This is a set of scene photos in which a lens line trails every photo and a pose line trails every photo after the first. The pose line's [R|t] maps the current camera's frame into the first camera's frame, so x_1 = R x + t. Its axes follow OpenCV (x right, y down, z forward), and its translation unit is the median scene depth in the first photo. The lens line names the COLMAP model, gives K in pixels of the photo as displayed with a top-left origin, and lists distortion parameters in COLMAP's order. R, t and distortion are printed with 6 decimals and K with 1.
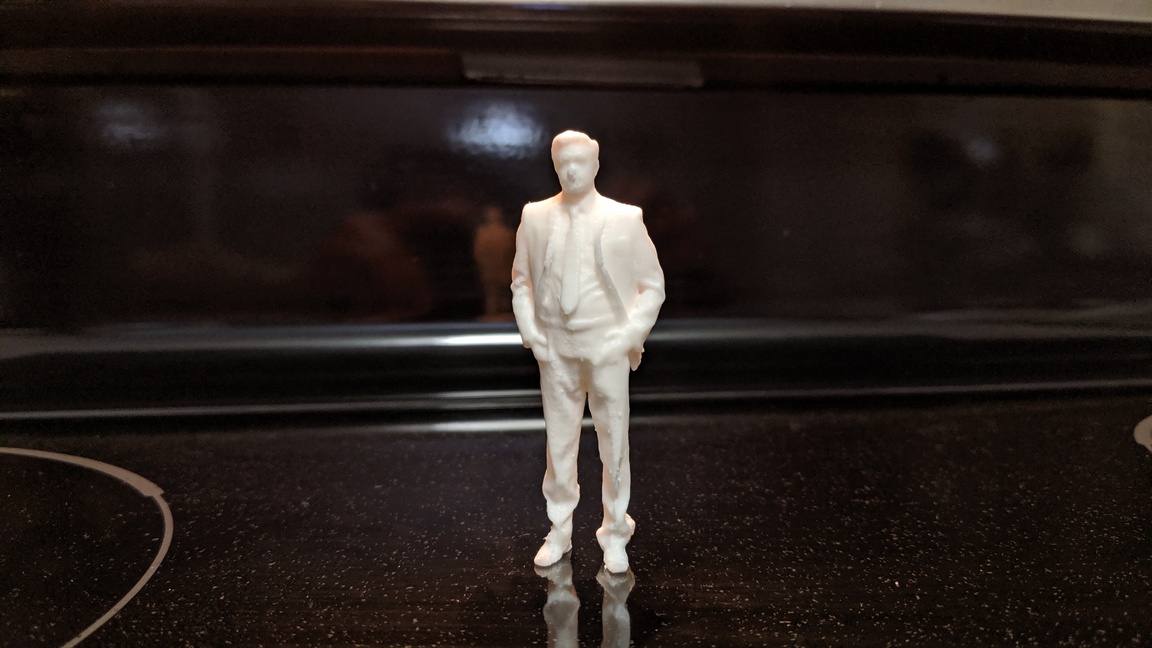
lens RADIAL K [[918.8, 0, 570.5], [0, 918.8, 321.7], [0, 0, 1]] dist [0.084844, -0.001181]
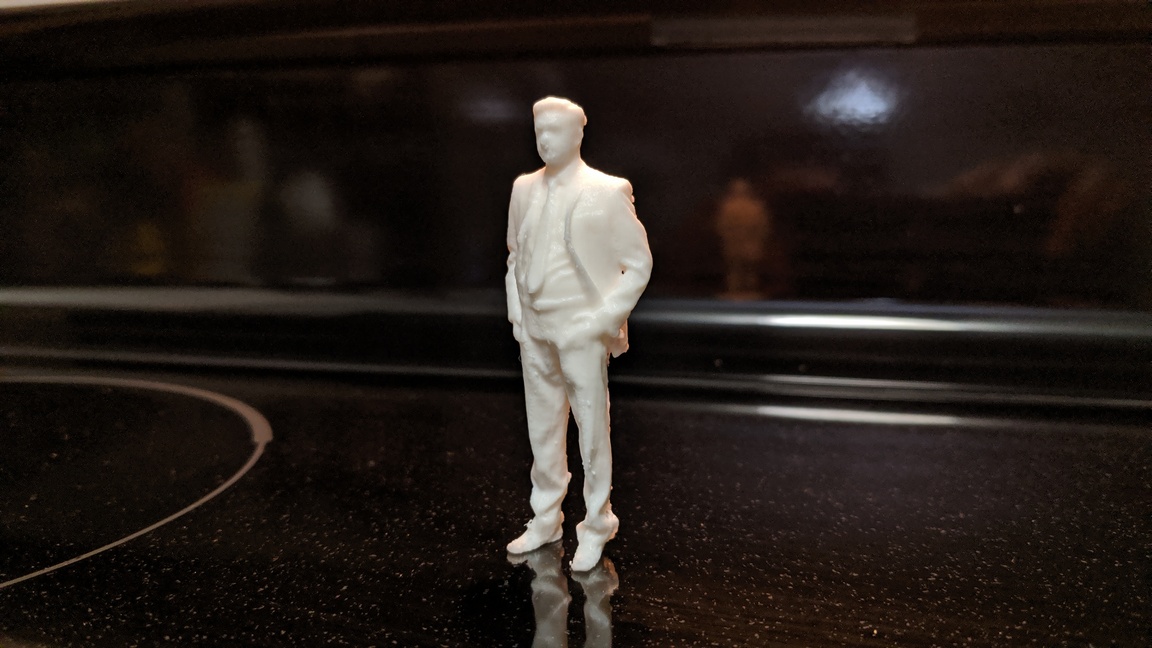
lens RADIAL K [[918.8, 0, 587.3], [0, 918.8, 323.1], [0, 0, 1]] dist [0.084844, -0.001181]
pose [[0.943246, 0.052600, -0.327904, 0.350248], [-0.042284, 0.998363, 0.038514, -0.015797], [0.329393, -0.022462, 0.943926, 0.123382]]
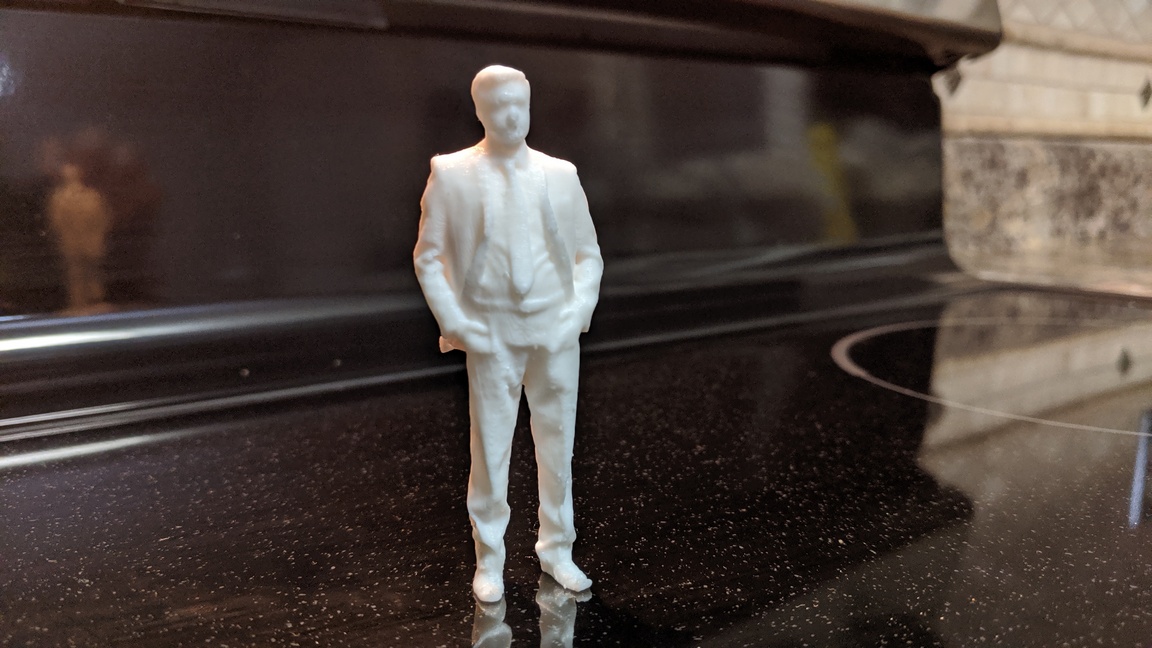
lens RADIAL K [[918.8, 0, 576.7], [0, 918.8, 325.1], [0, 0, 1]] dist [0.084844, -0.001181]
pose [[0.876418, -0.079013, 0.475025, -0.339475], [0.057029, 0.996535, 0.060540, -0.026165], [-0.478162, -0.025969, 0.877887, 0.253087]]
